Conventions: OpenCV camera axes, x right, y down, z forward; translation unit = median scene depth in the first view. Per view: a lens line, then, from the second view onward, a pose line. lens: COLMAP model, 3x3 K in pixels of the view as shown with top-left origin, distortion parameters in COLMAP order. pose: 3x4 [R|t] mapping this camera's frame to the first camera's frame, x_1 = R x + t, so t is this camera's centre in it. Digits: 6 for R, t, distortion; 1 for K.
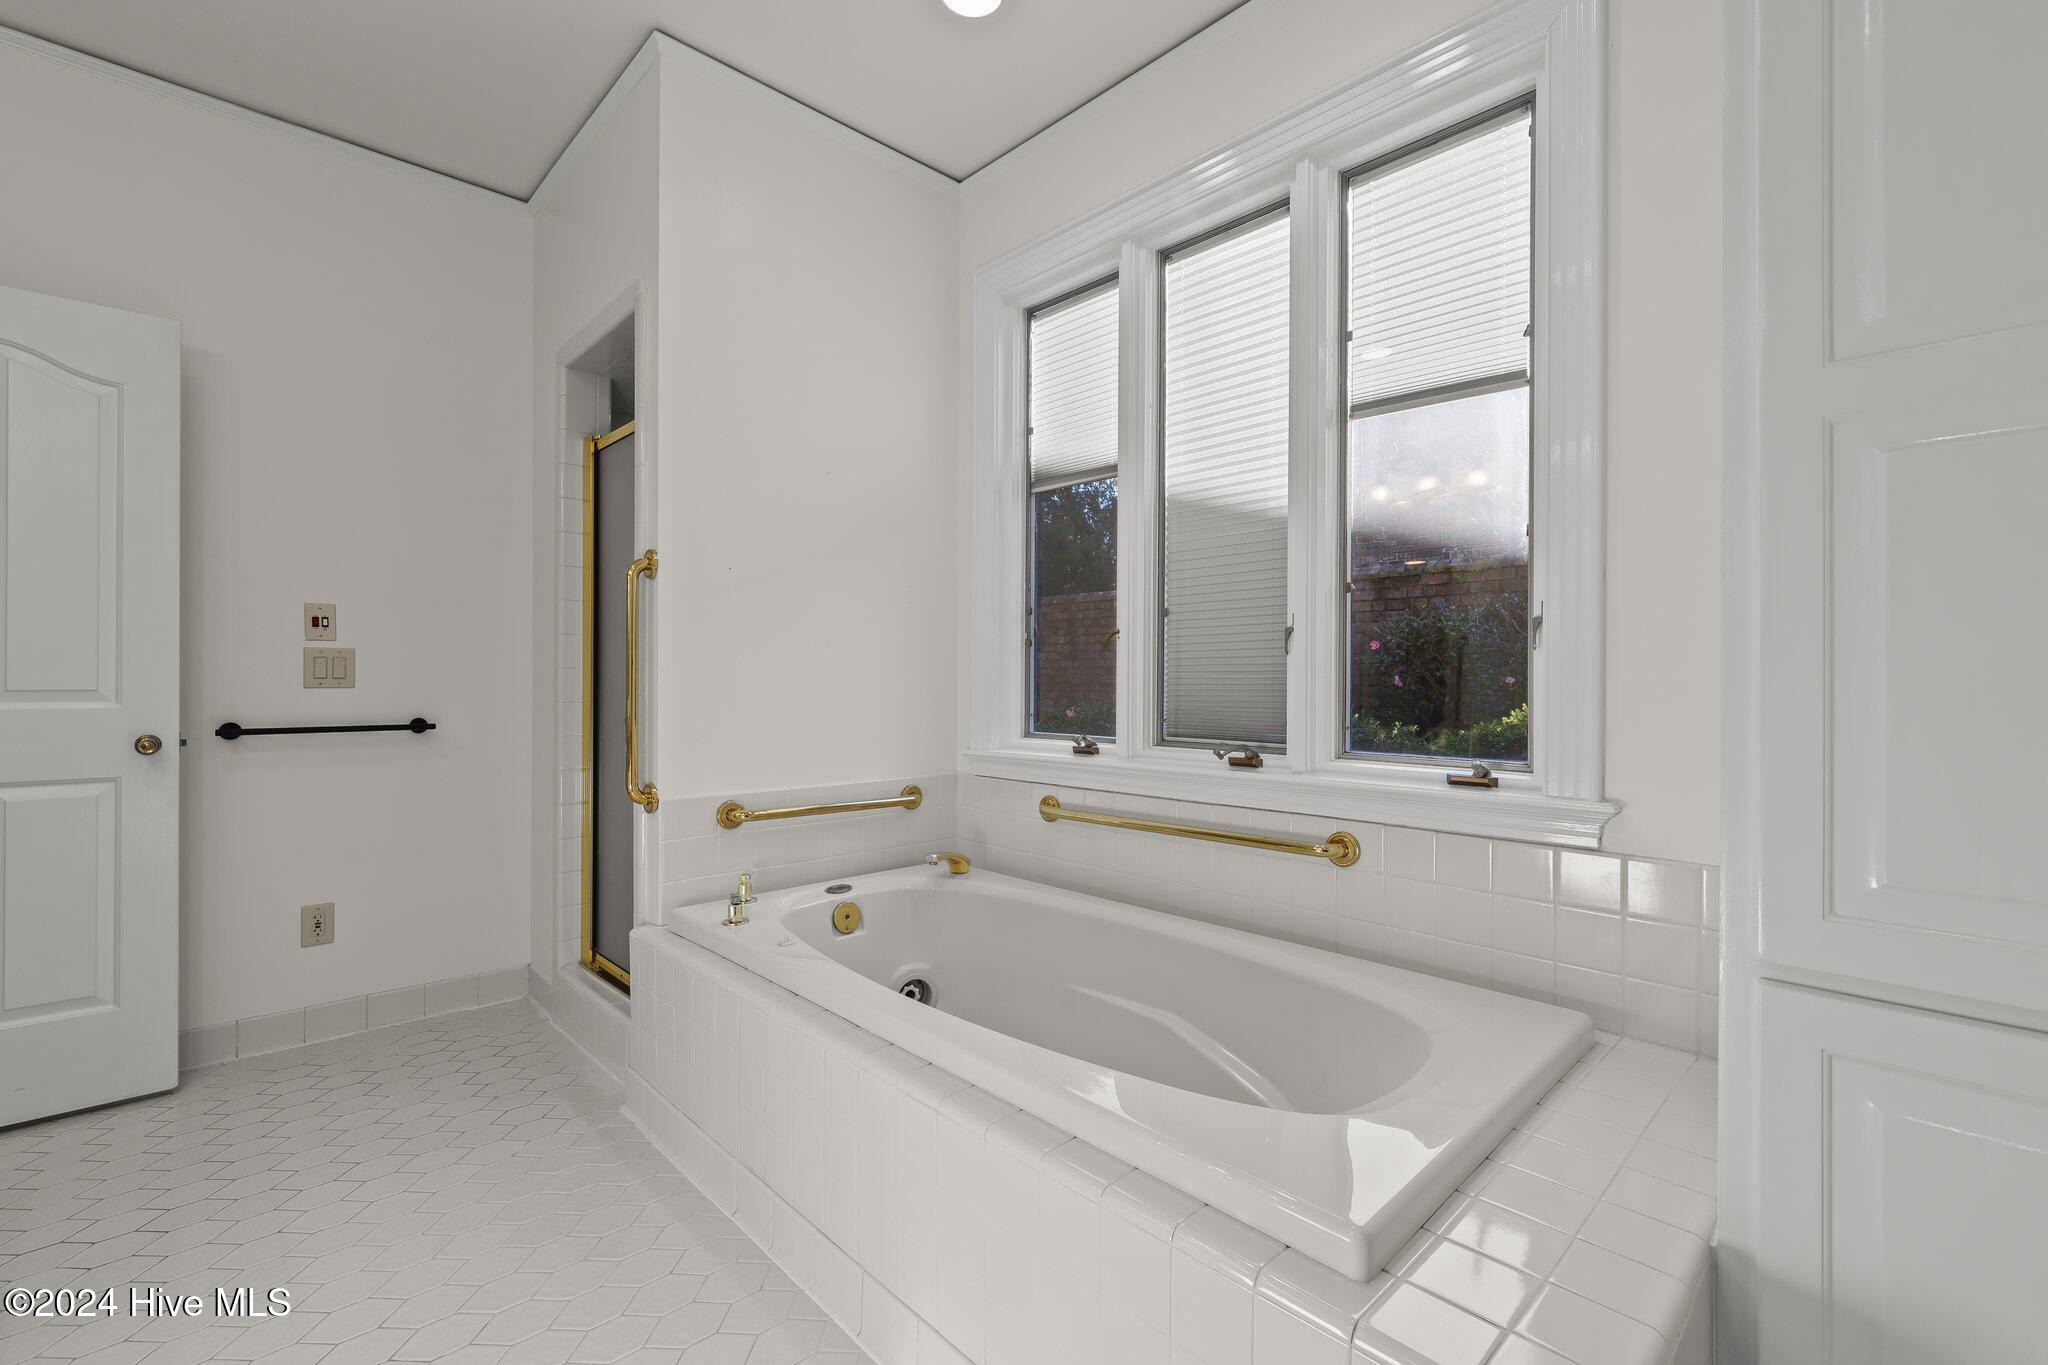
lens RADIAL K [[877.9, 0, 1024.0], [0, 877.9, 682.5], [0, 0, 1]] dist [0.000734, 0.000081]
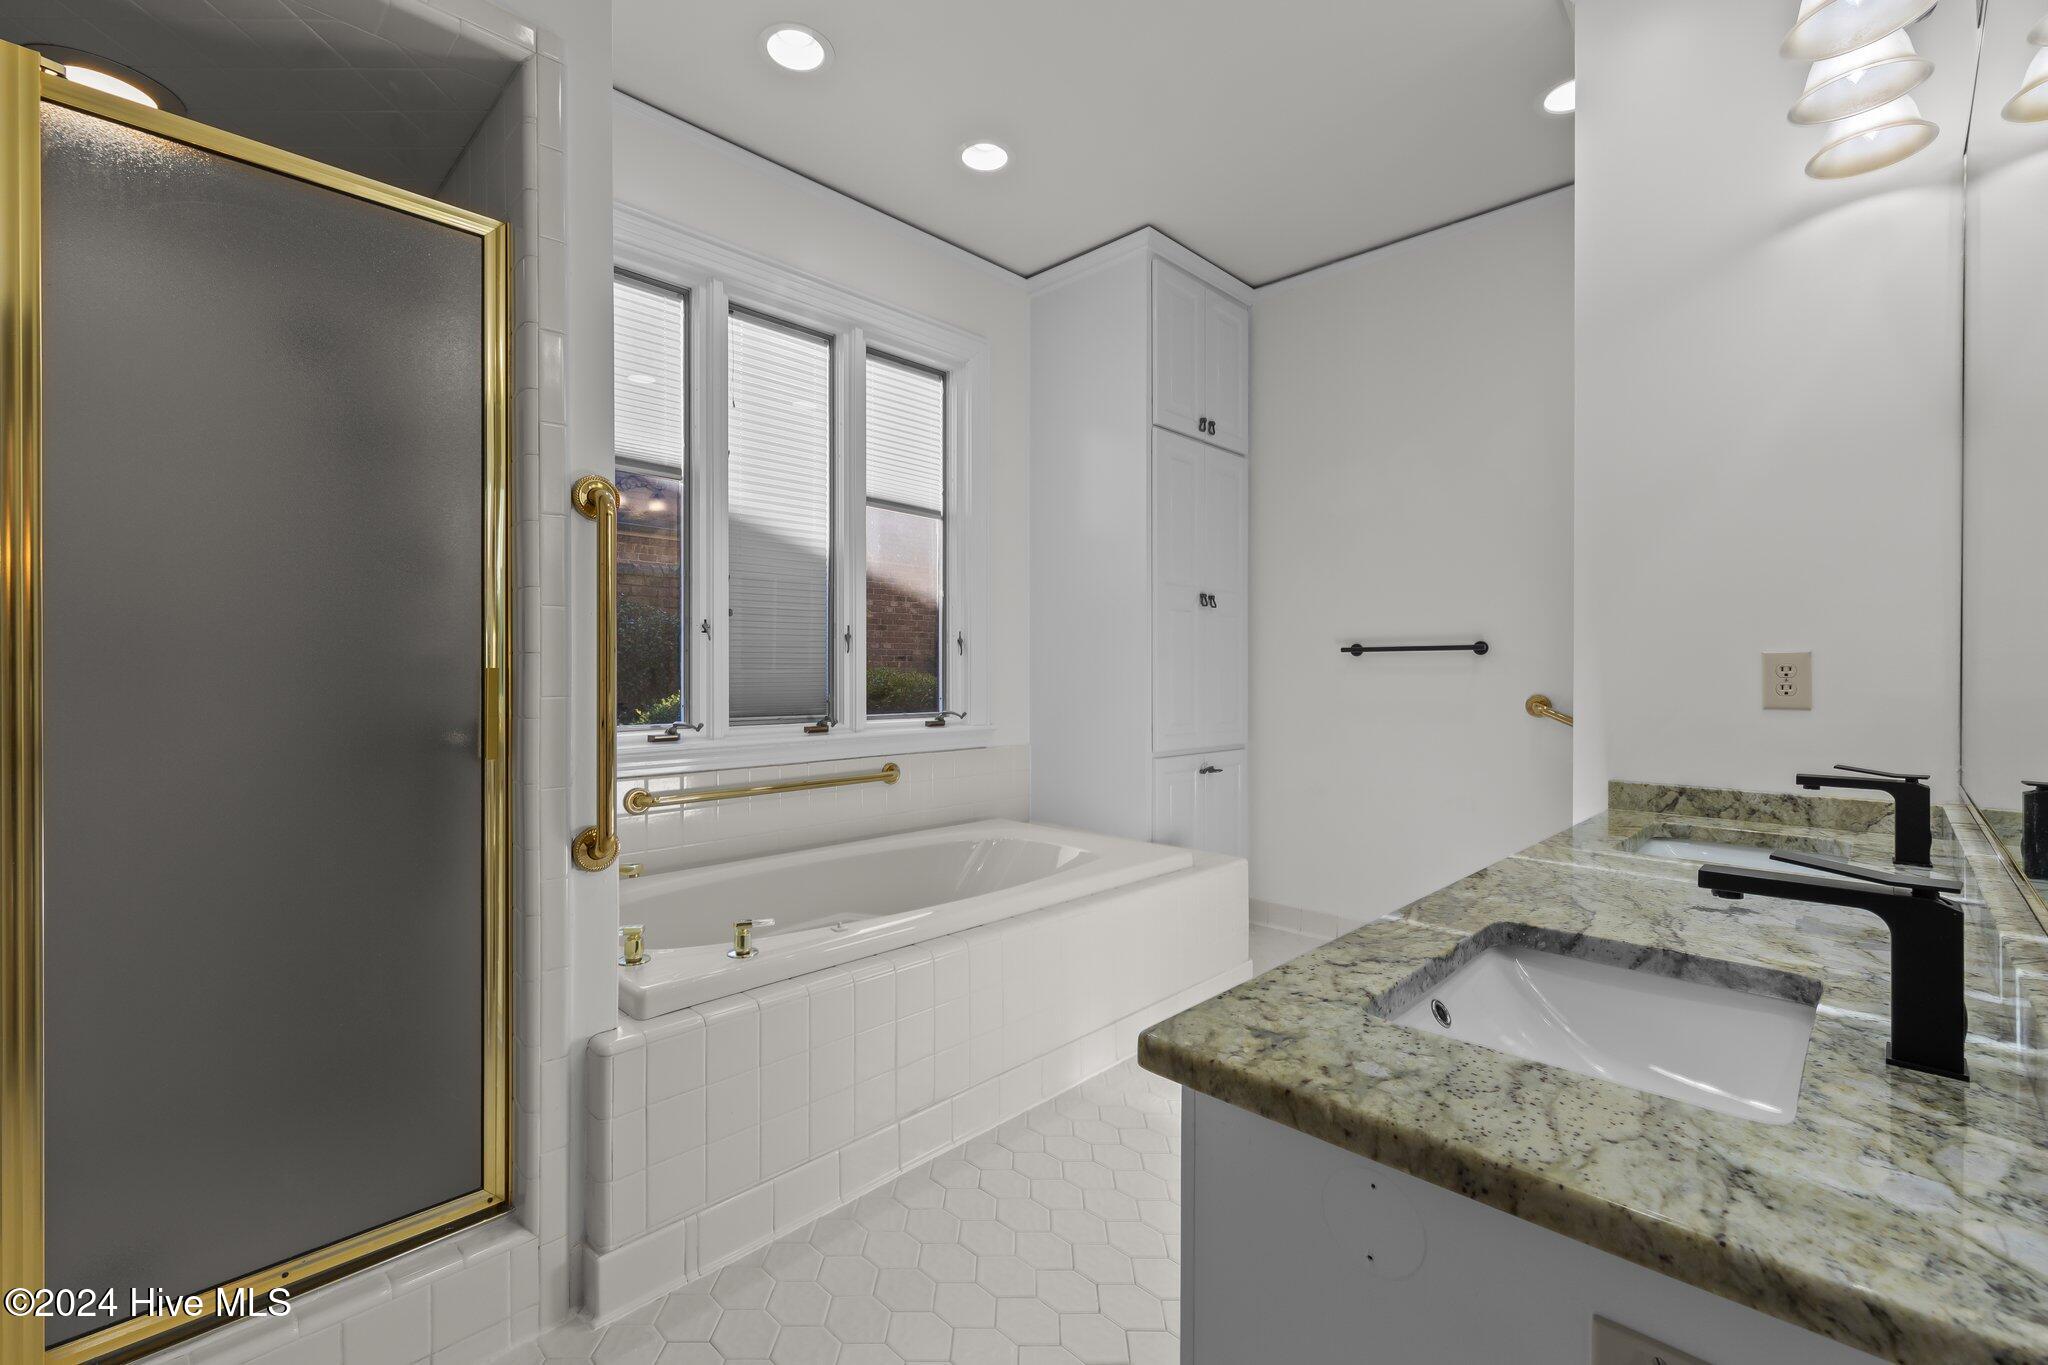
lens RADIAL K [[877.9, 0, 1024.0], [0, 877.9, 682.5], [0, 0, 1]] dist [0.000734, 0.000081]
pose [[-0.027609, -0.005988, 0.999601, -1.194931], [0.006578, 0.999959, 0.006172, 0.011462], [-0.999597, 0.006746, -0.027569, 0.749410]]
